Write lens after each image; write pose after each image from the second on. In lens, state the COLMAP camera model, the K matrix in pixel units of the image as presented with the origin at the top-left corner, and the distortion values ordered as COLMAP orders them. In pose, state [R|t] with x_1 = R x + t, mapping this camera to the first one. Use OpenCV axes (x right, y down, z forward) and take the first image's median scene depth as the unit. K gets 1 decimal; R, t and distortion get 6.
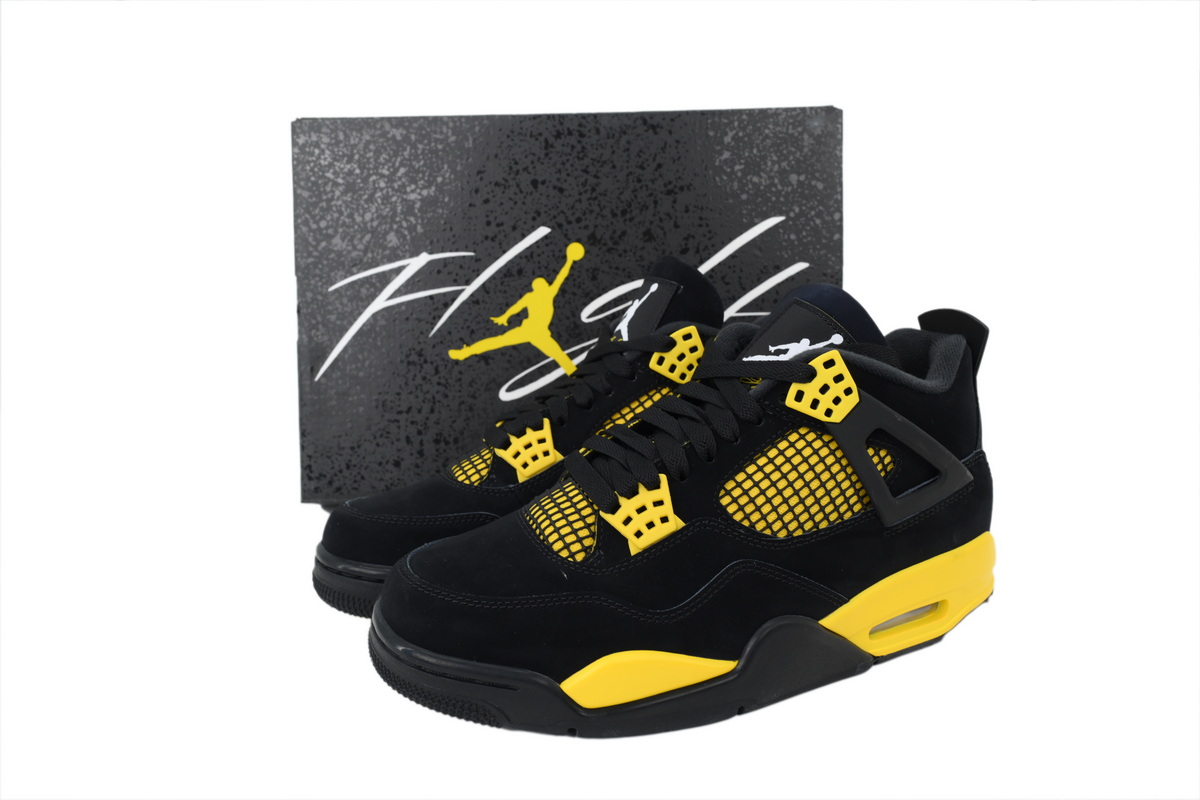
lens RADIAL K [[880.6, 0, 600.0], [0, 880.6, 400.0], [0, 0, 1]] dist [-0.005118, -0.000362]
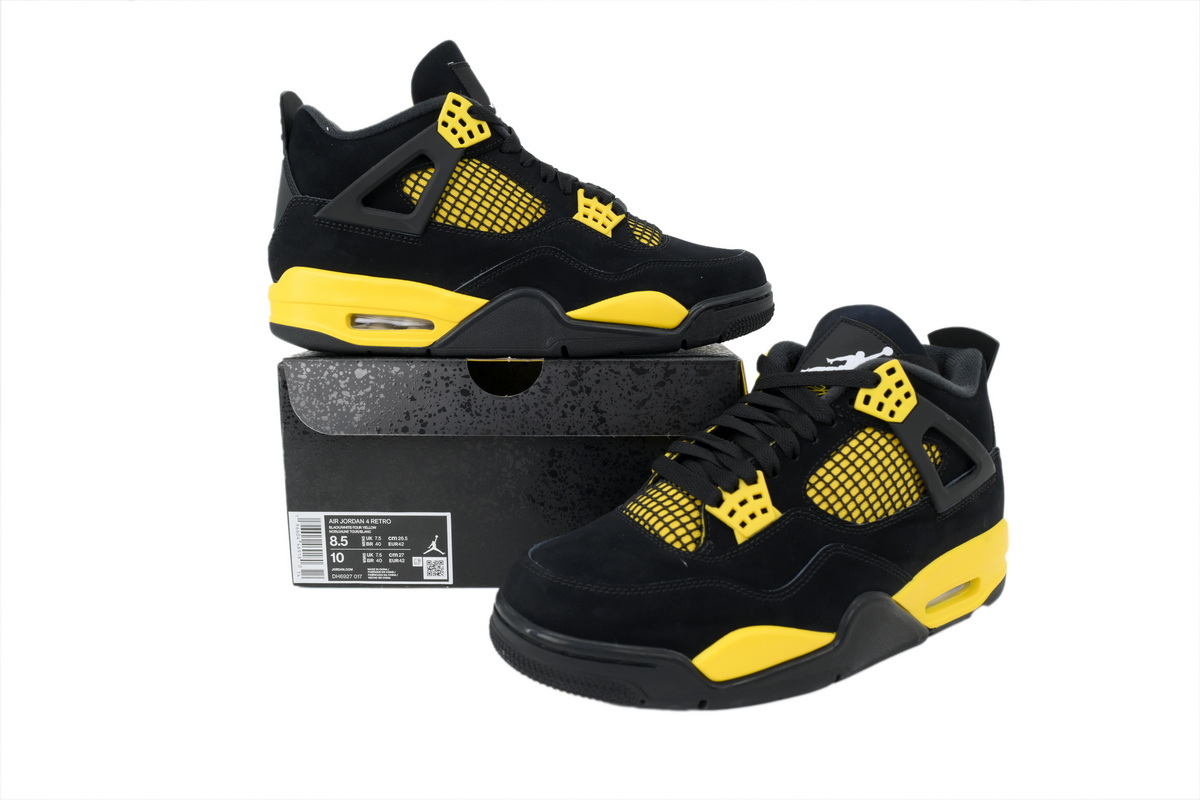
lens RADIAL K [[880.6, 0, 600.0], [0, 880.6, 400.0], [0, 0, 1]] dist [-0.005118, -0.000362]
pose [[0.989495, -0.017218, 0.143536, -0.282614], [0.023743, 0.998755, -0.043866, 0.037788], [-0.142602, 0.046813, 0.988672, -0.082817]]
